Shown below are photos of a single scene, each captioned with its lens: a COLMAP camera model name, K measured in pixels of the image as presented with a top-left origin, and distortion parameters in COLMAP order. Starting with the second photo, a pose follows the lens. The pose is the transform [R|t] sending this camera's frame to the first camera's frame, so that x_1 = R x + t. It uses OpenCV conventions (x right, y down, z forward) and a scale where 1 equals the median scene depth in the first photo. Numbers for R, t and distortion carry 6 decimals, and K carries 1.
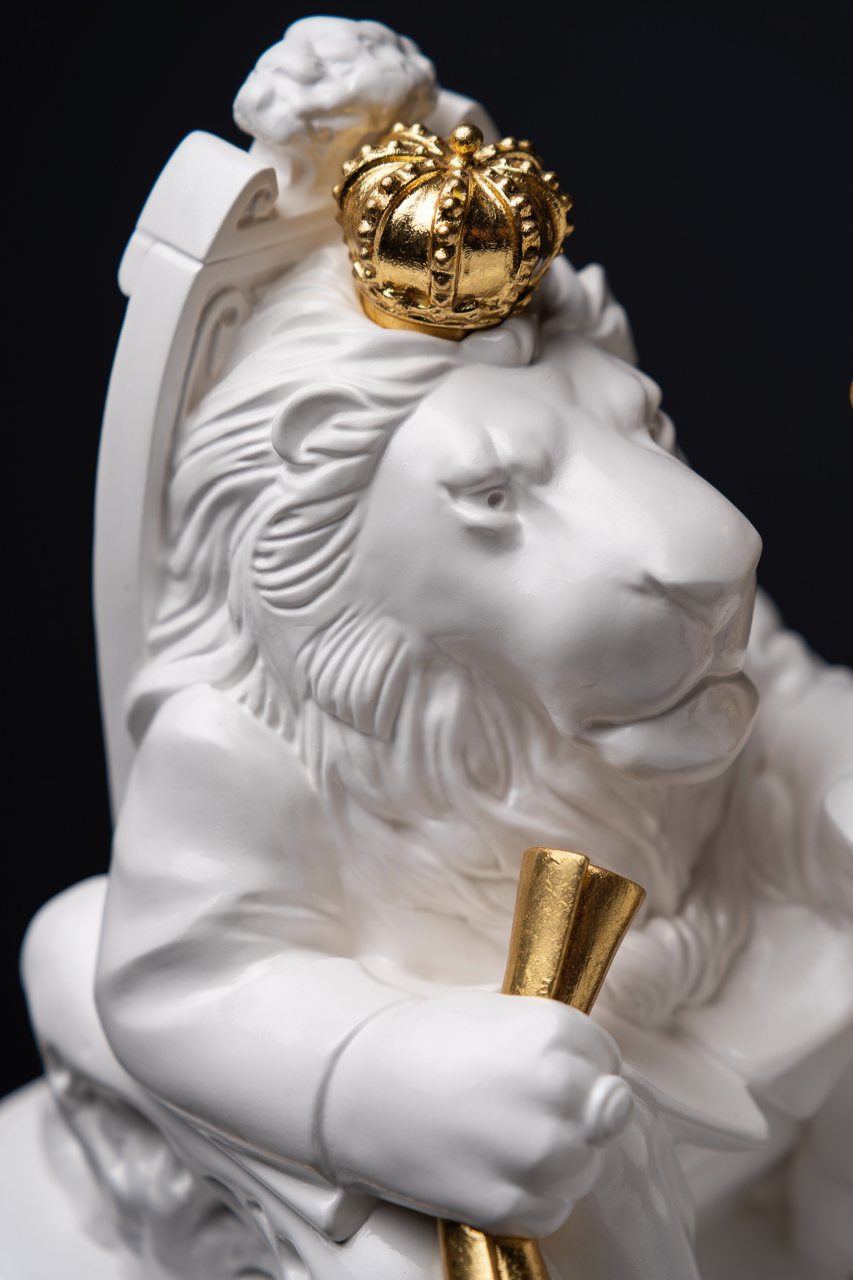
lens RADIAL K [[2782.1, 0, 426.1], [0, 2782.1, 711.6], [0, 0, 1]] dist [0.094647, -0.234750]
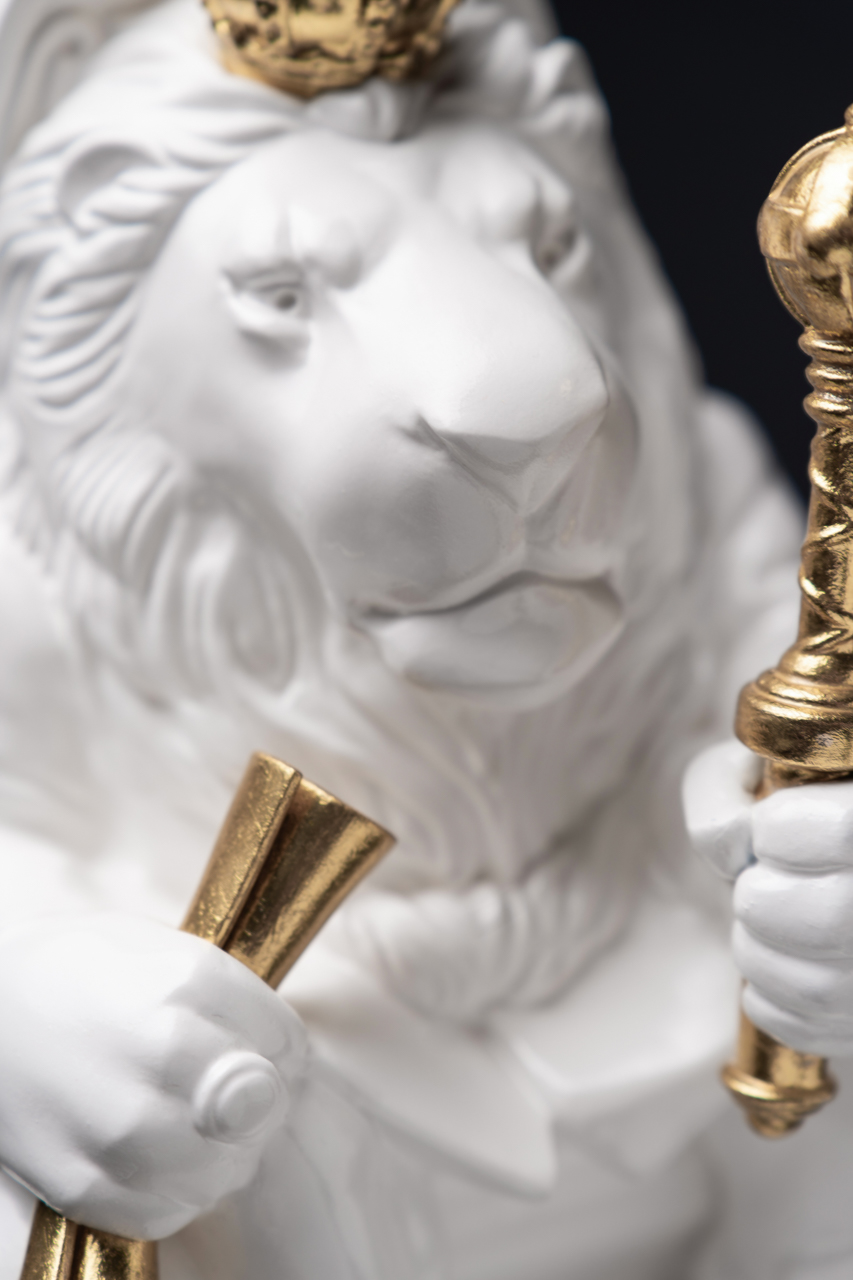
lens RADIAL K [[2782.1, 0, 426.1], [0, 2782.1, 711.6], [0, 0, 1]] dist [0.094647, -0.234750]
pose [[0.934958, 0.170798, -0.310937, 0.318649], [-0.170824, 0.984921, 0.027365, 0.008544], [0.310922, 0.027530, 0.950037, 0.272134]]
